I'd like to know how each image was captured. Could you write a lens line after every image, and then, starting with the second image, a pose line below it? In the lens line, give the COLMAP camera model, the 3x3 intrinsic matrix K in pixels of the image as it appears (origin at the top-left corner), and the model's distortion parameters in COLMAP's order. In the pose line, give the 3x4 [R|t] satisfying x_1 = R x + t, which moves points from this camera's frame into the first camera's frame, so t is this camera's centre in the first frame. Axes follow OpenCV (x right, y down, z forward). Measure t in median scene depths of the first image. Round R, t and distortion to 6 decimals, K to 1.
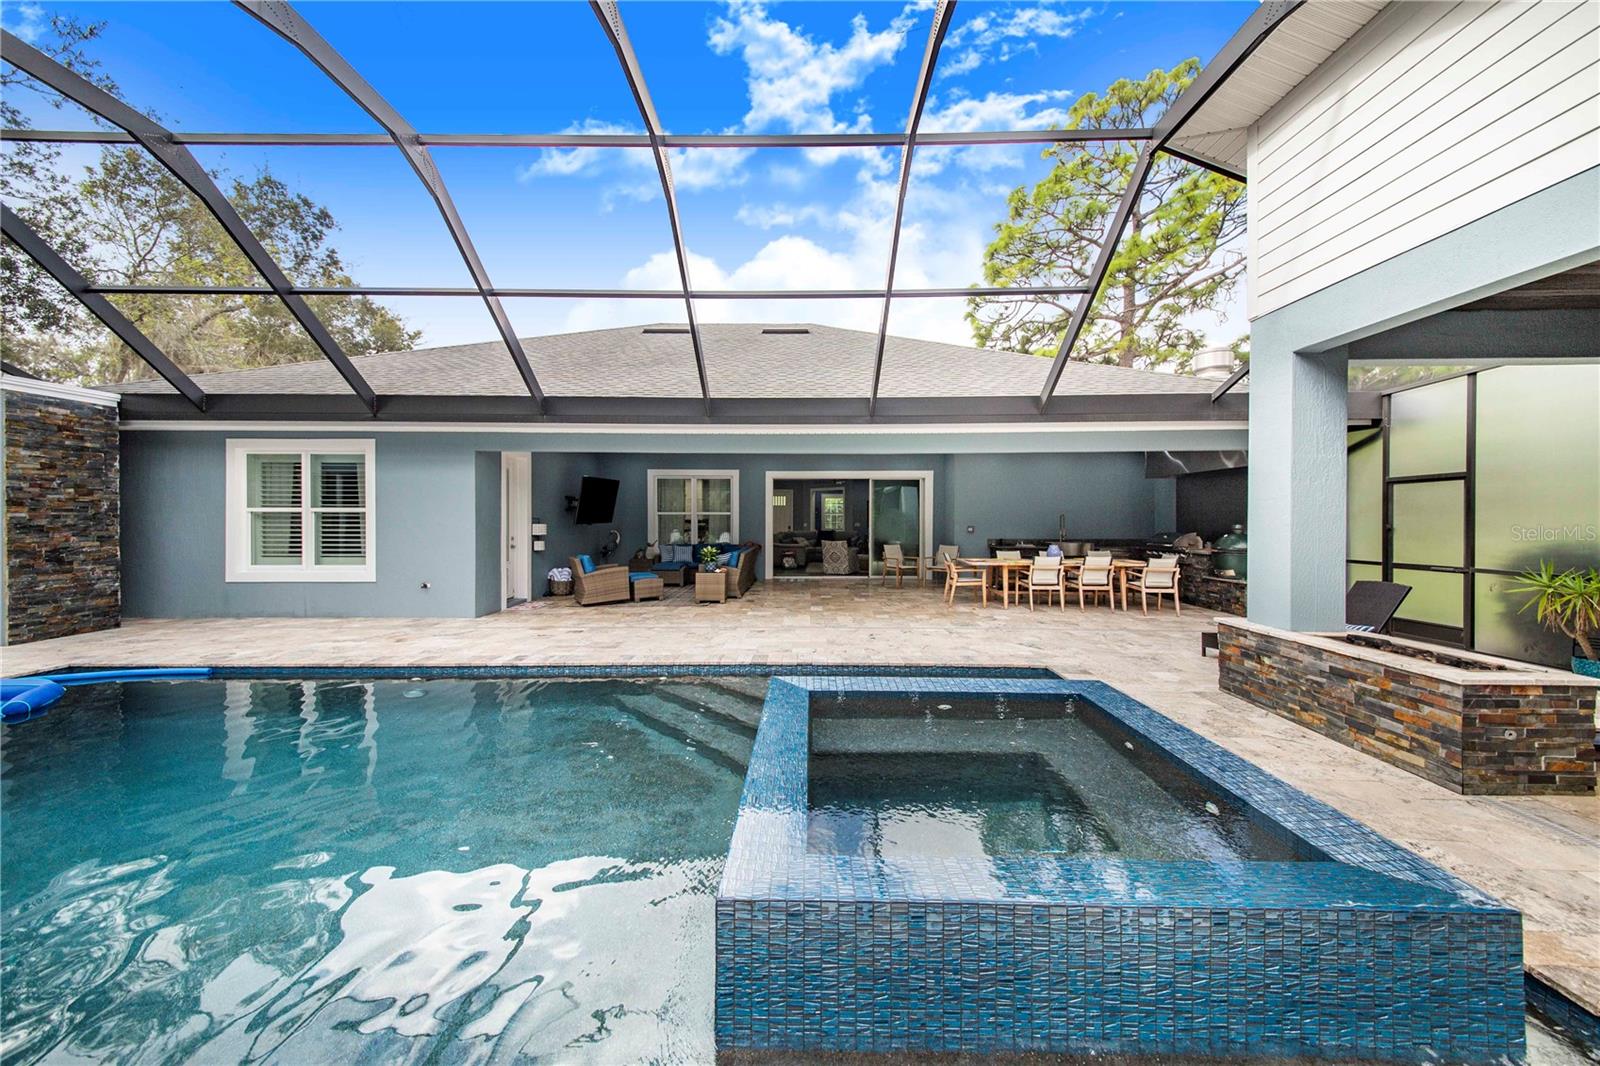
lens RADIAL K [[575.2, 0, 784.8], [0, 575.2, 519.3], [0, 0, 1]] dist [0.004317, -0.001261]
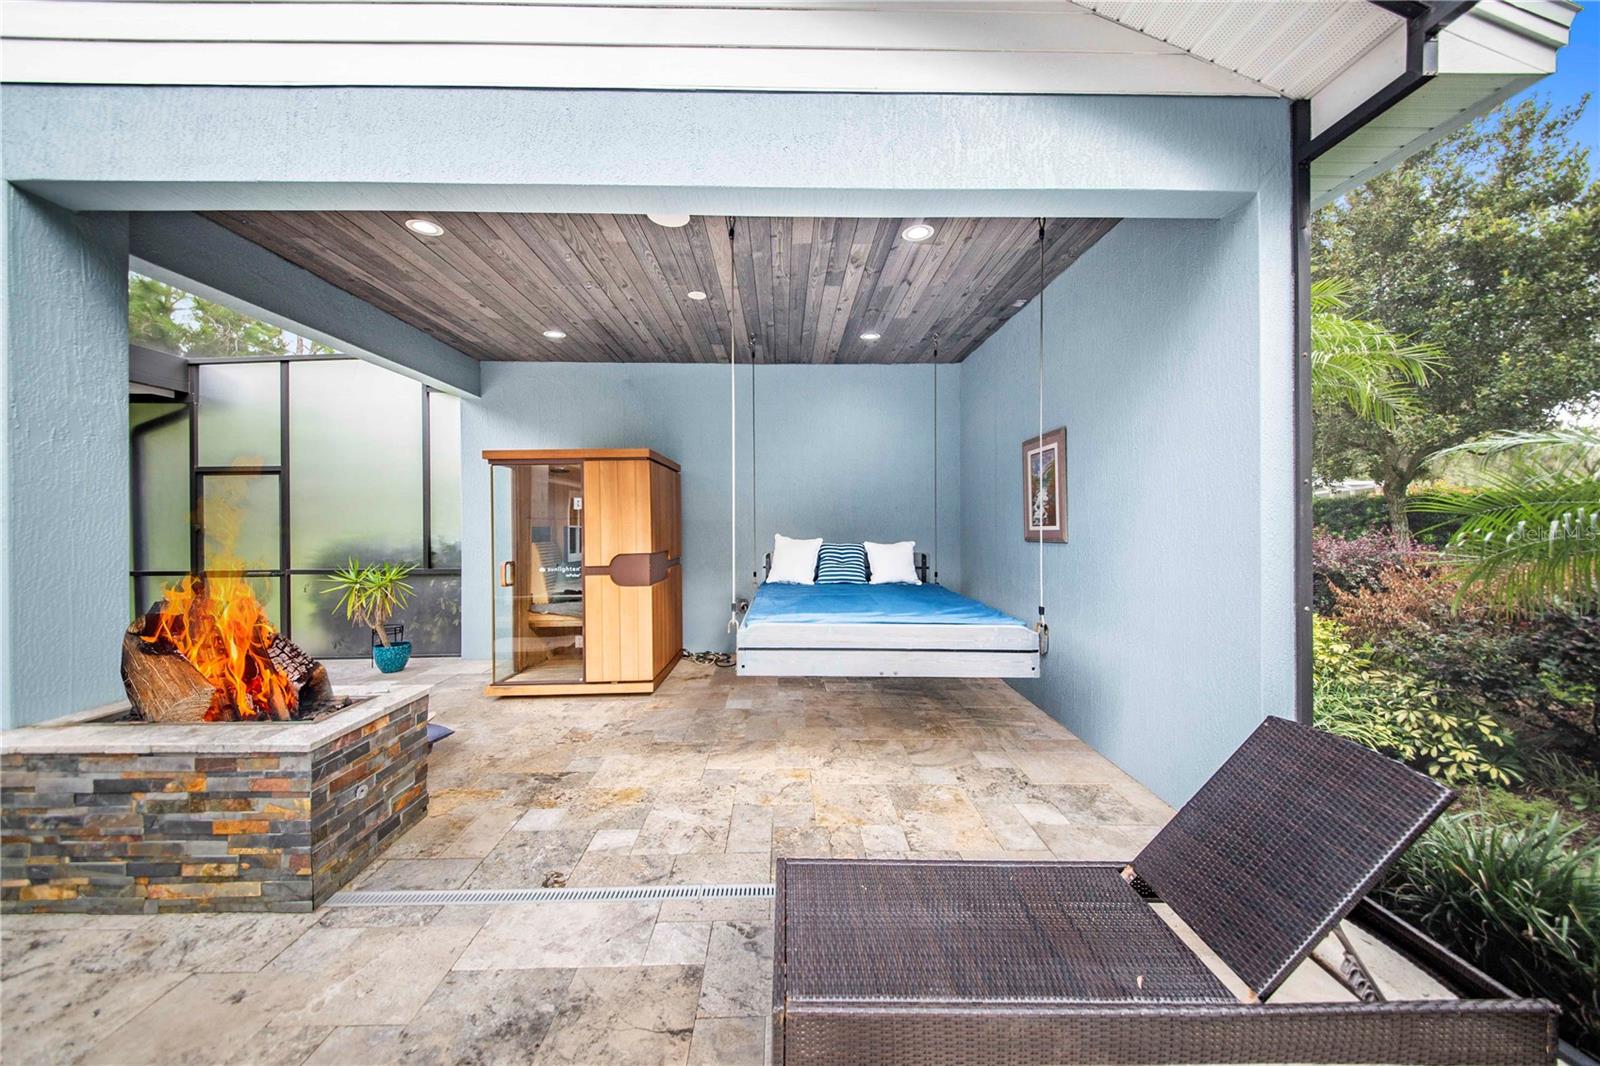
lens RADIAL K [[575.2, 0, 798.6], [0, 575.2, 527.2], [0, 0, 1]] dist [0.004317, -0.001261]
pose [[-0.043374, -0.010547, 0.999003, 0.262566], [0.002773, 0.999939, 0.010678, 0.009208], [-0.999055, 0.003234, -0.043342, 0.252425]]
